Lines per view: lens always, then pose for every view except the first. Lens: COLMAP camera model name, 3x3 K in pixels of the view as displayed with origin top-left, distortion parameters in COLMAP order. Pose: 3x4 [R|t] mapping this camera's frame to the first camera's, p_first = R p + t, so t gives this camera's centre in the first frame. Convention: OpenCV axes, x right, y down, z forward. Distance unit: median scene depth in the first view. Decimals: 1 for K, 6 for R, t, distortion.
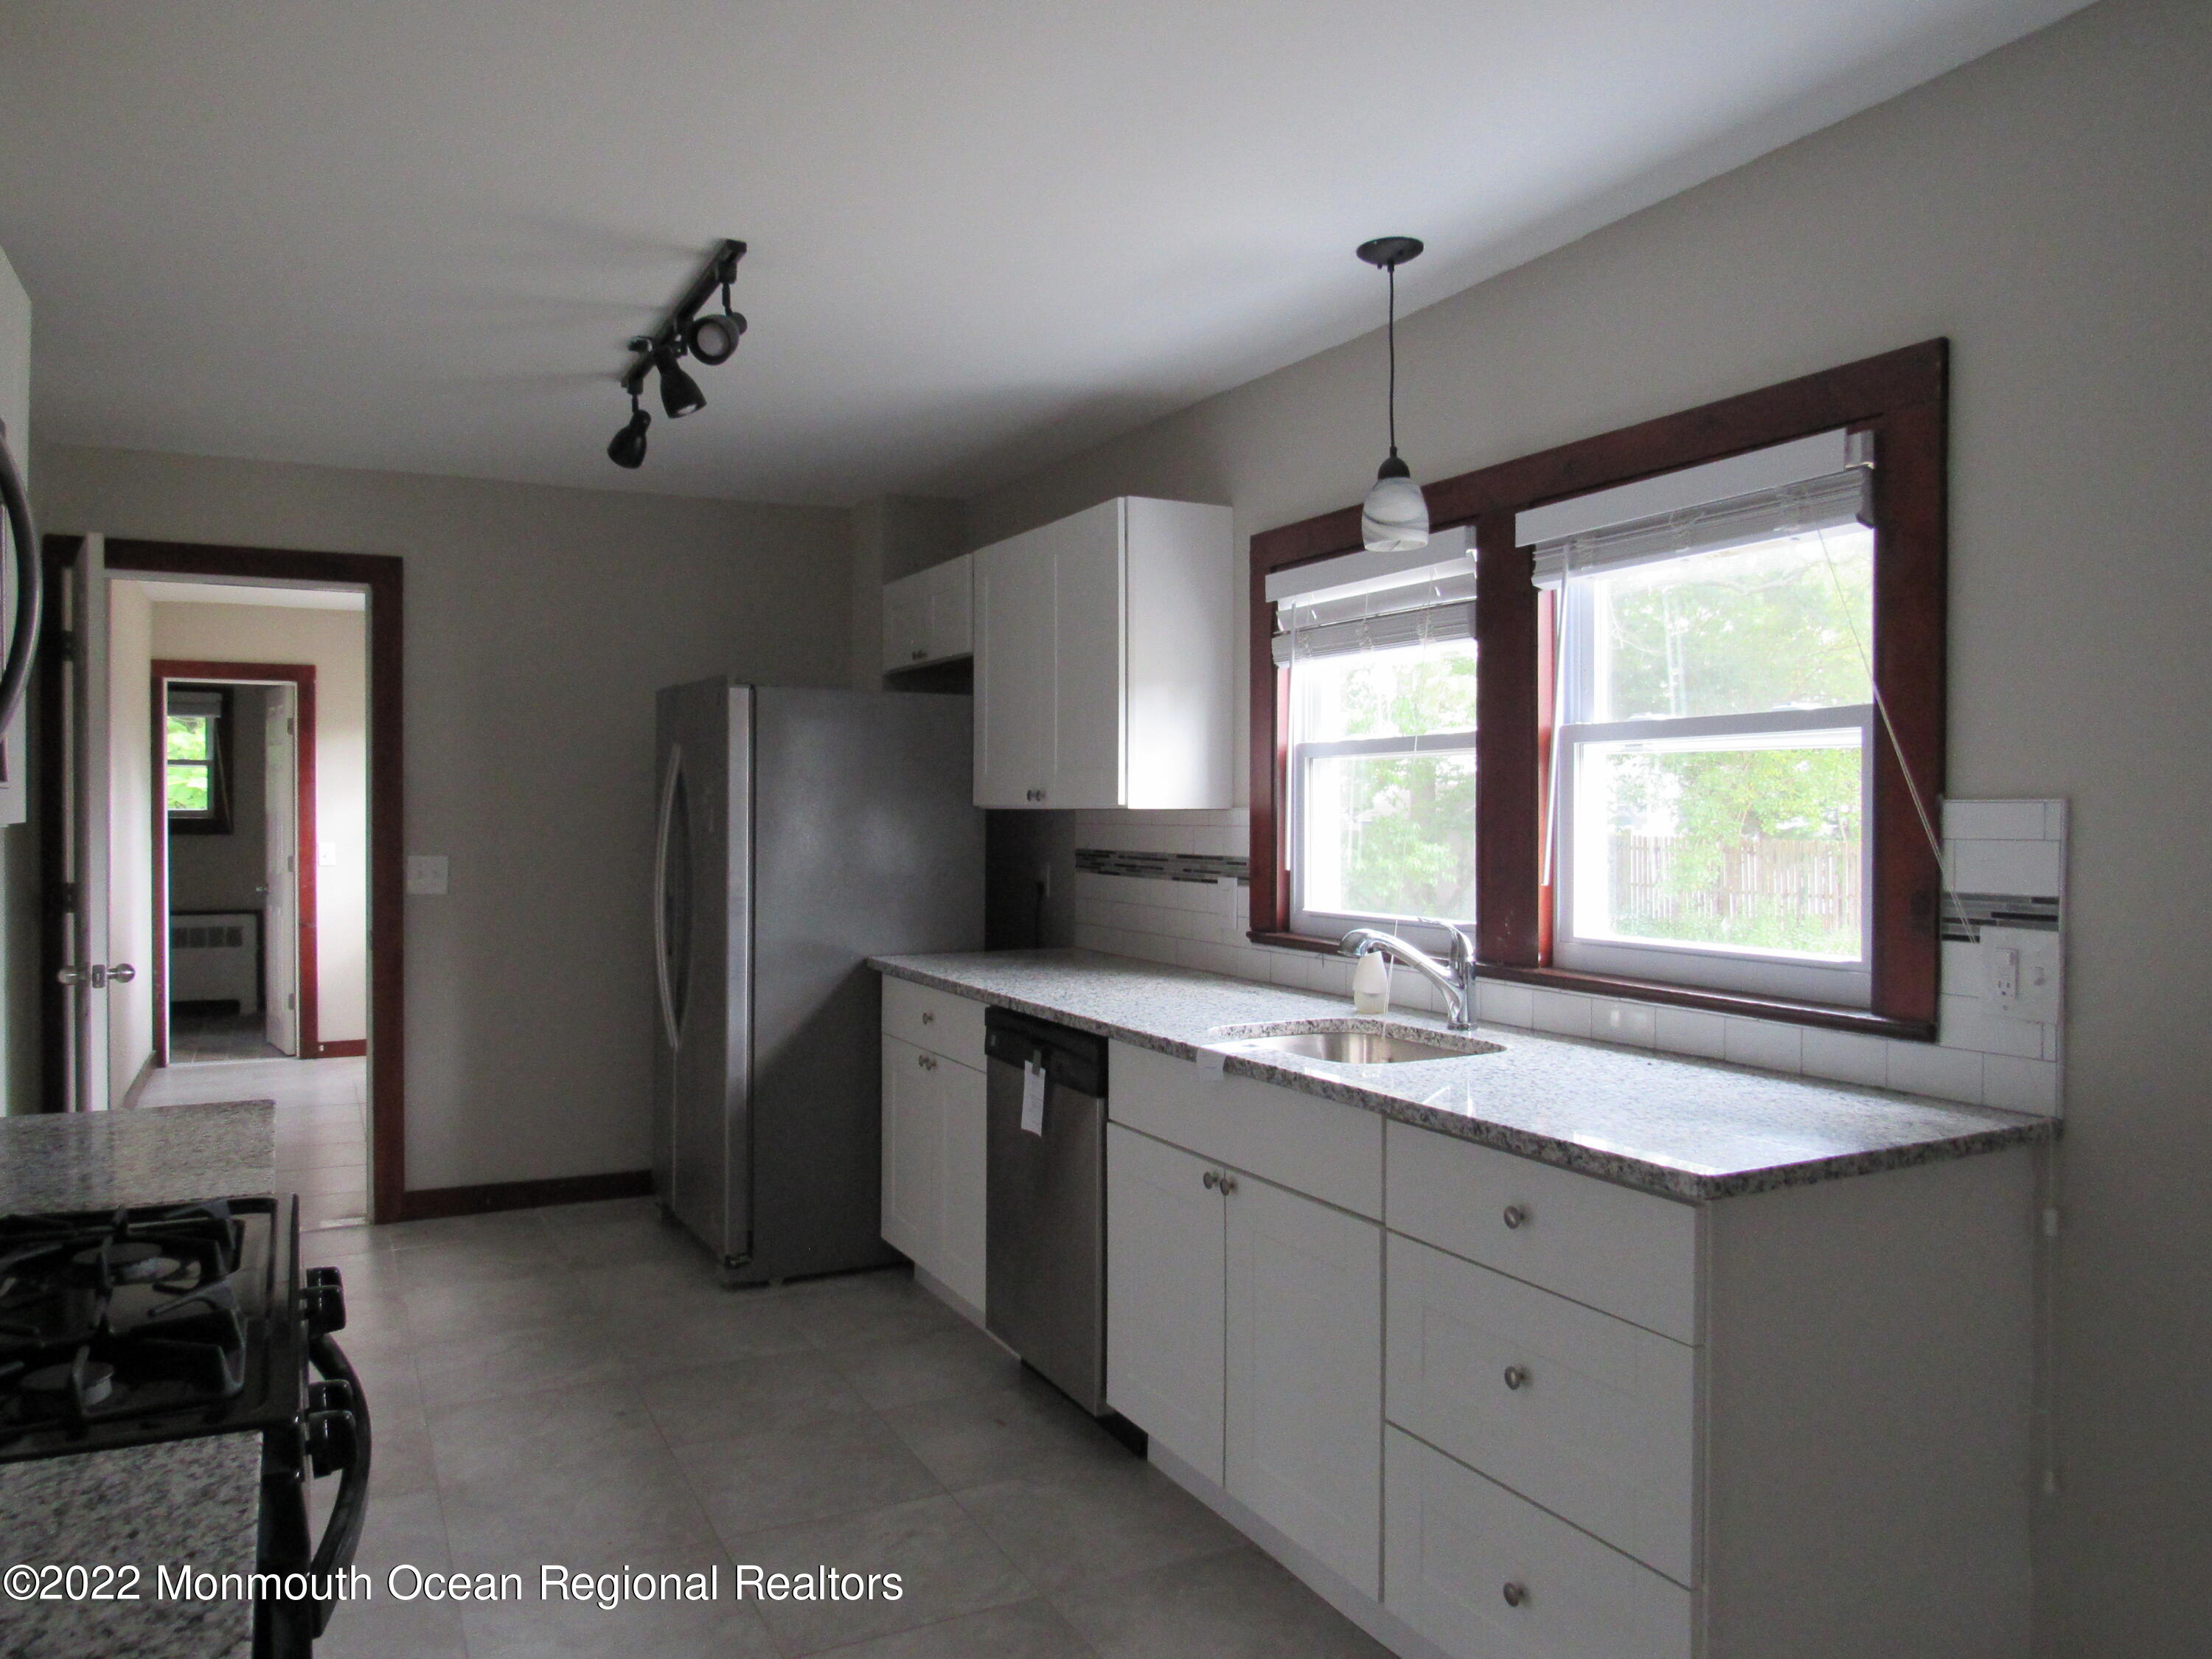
lens RADIAL K [[1549.0, 0, 1108.2], [0, 1549.0, 841.5], [0, 0, 1]] dist [-0.042250, 0.004098]
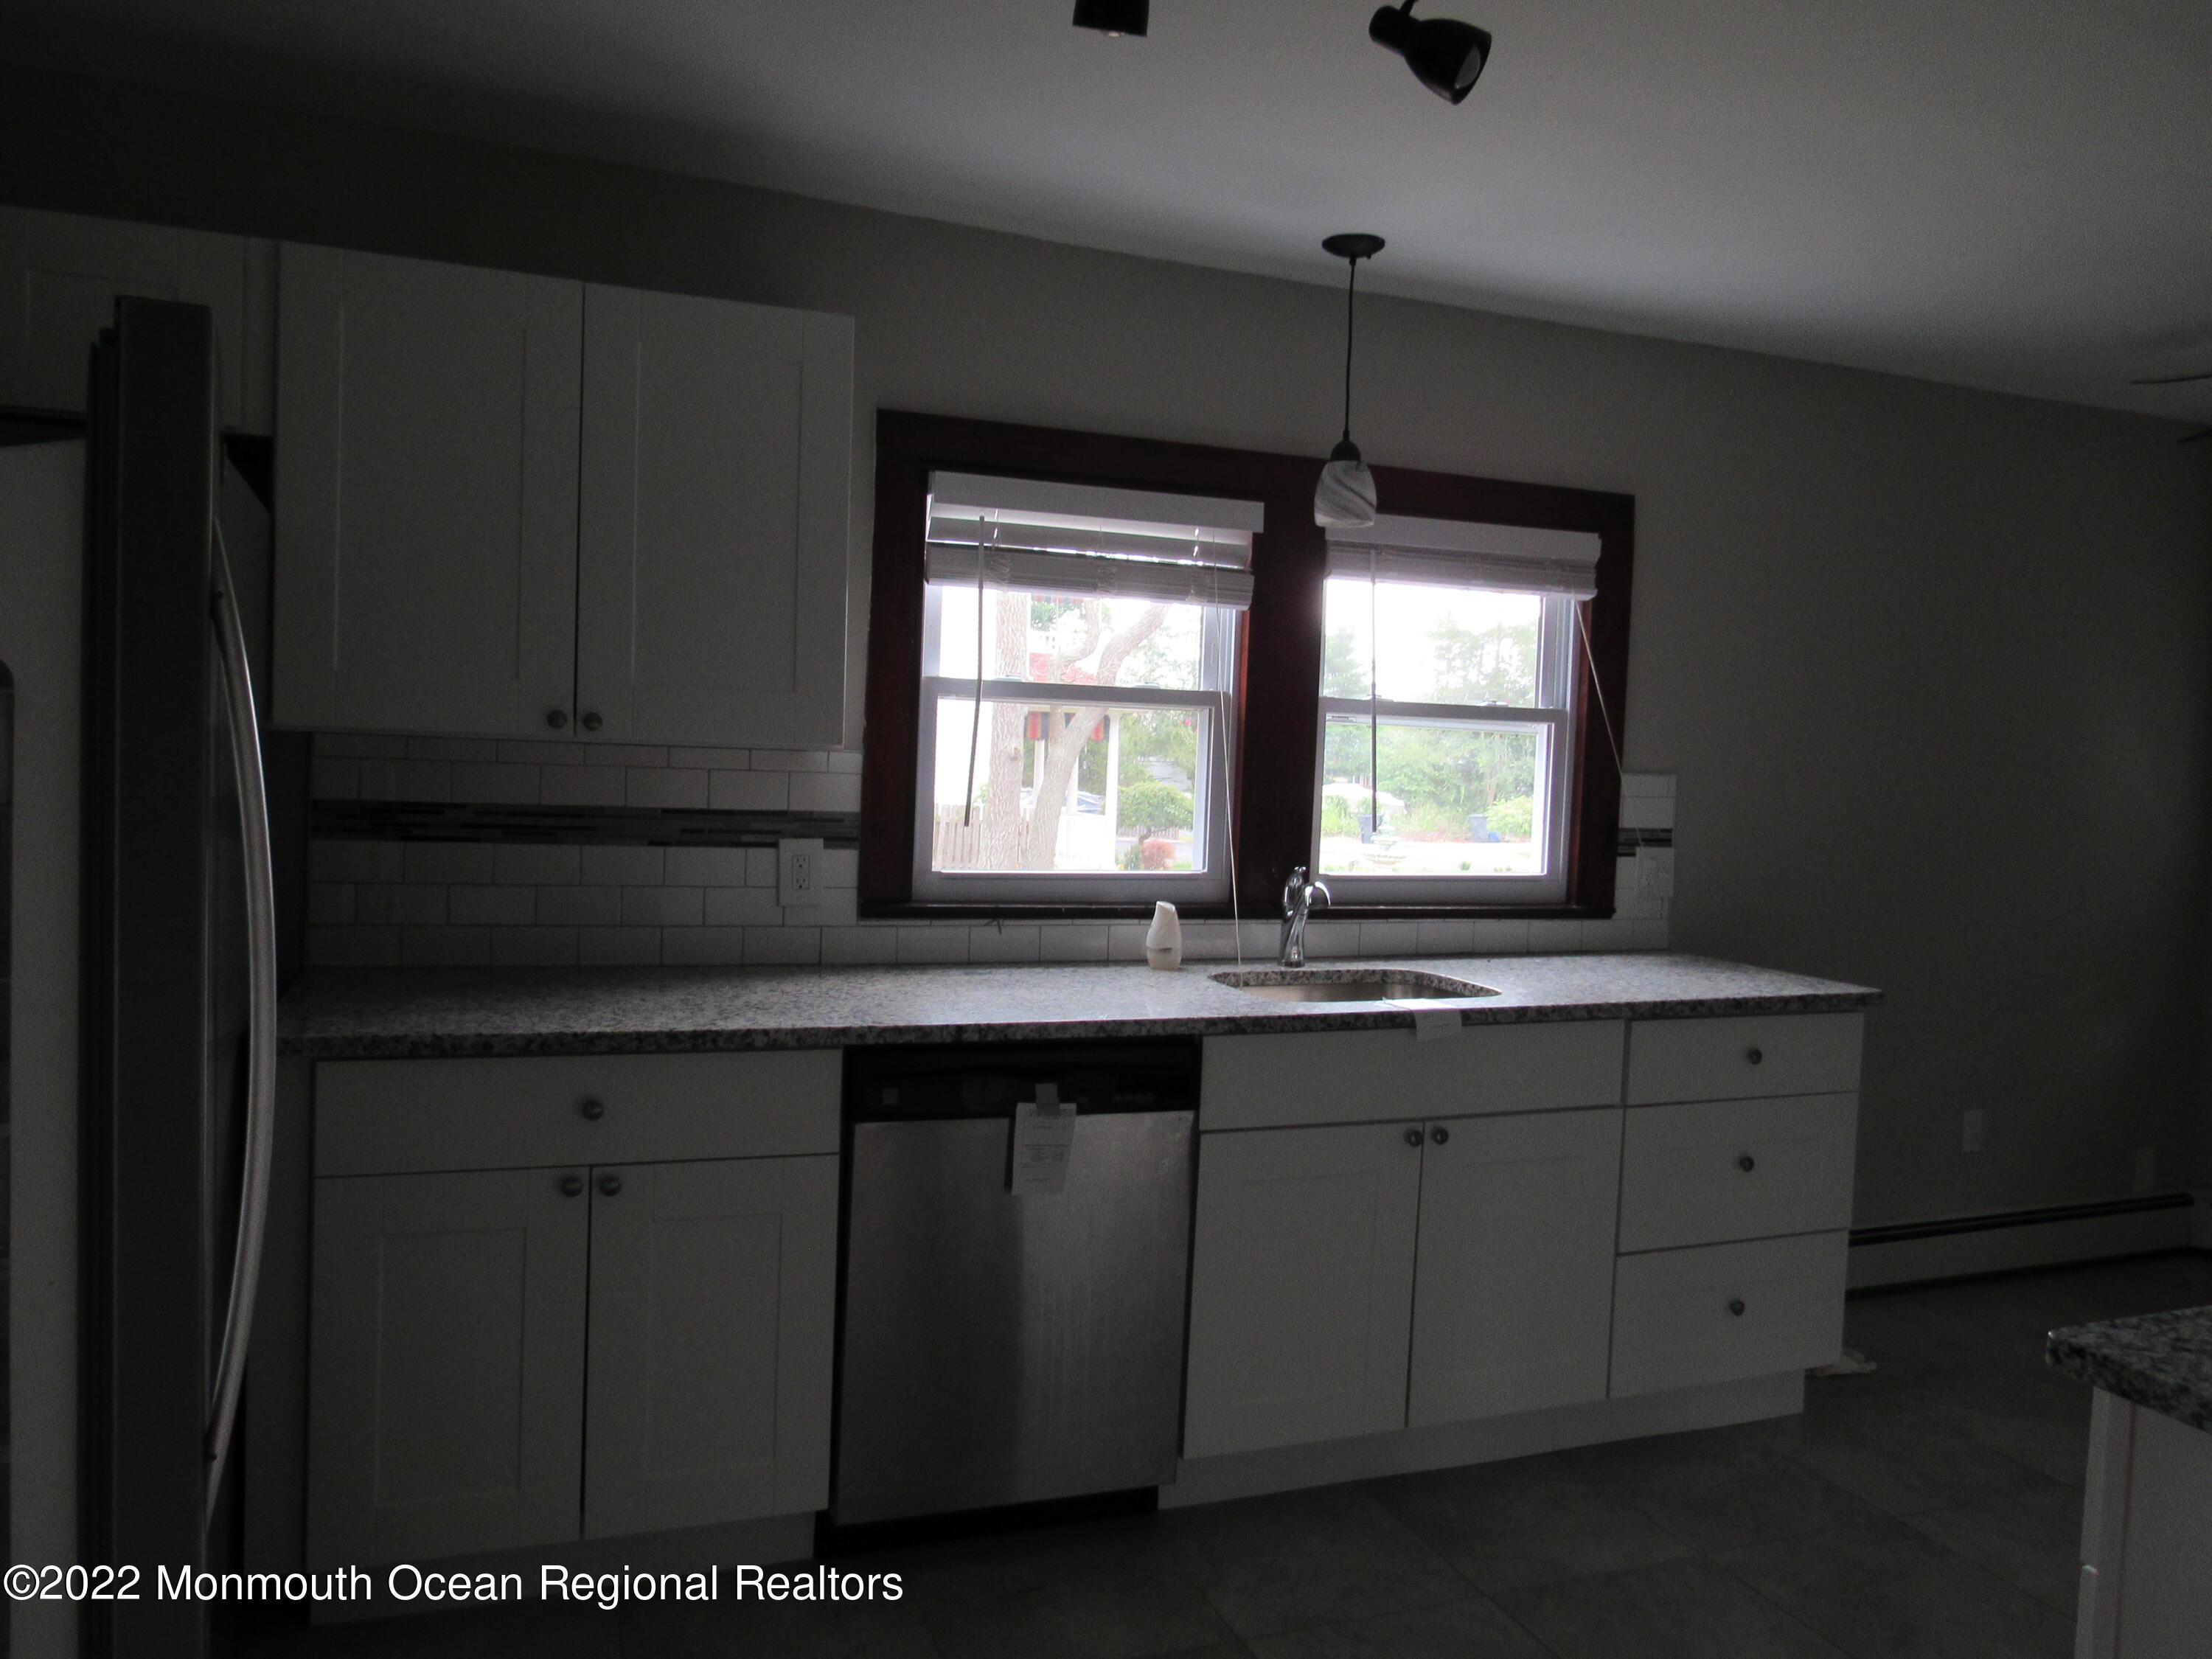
lens RADIAL K [[1549.0, 0, 1108.8], [0, 1549.0, 837.7], [0, 0, 1]] dist [-0.042250, 0.004098]
pose [[0.114103, -0.049731, 0.992224, -0.986400], [-0.015625, 0.998533, 0.051844, -0.029195], [-0.993346, -0.021419, 0.113158, 1.120901]]
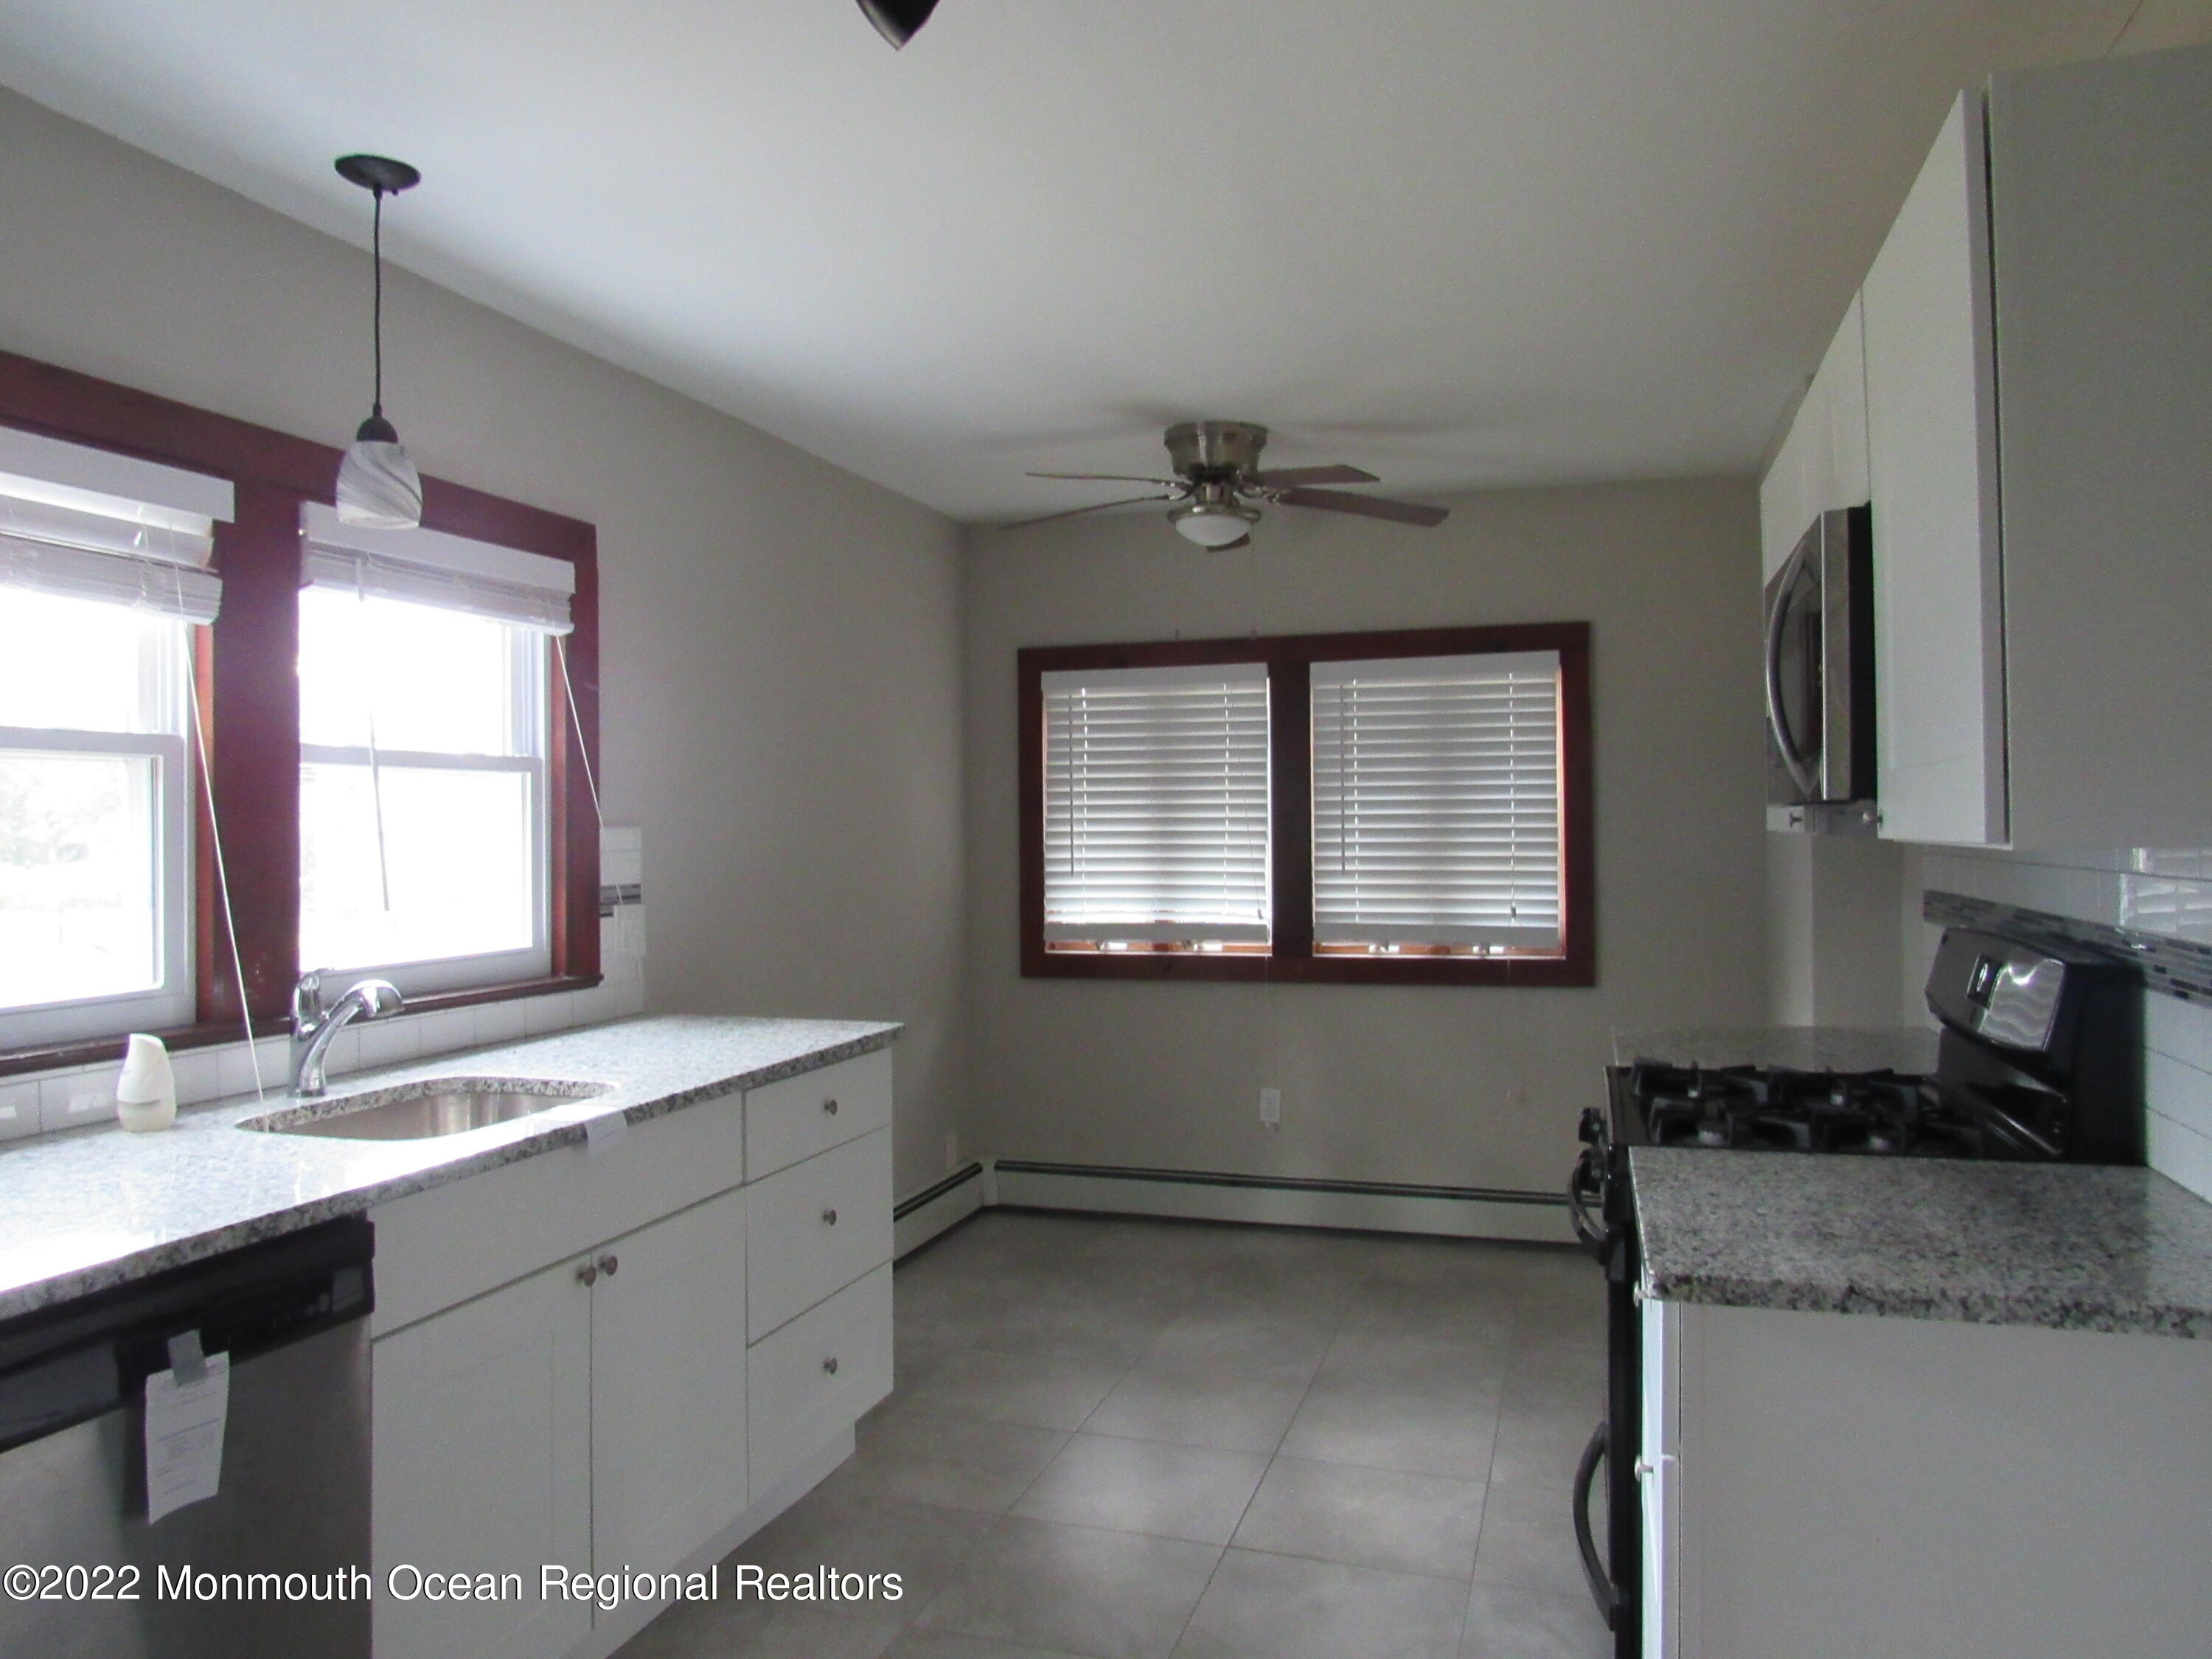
lens RADIAL K [[1549.0, 0, 1105.4], [0, 1549.0, 827.7], [0, 0, 1]] dist [-0.042250, 0.004098]
pose [[-0.710146, 0.003348, 0.704046, -0.742736], [0.019400, 0.999702, 0.014814, -0.031662], [-0.703787, 0.024179, -0.709999, 1.428391]]
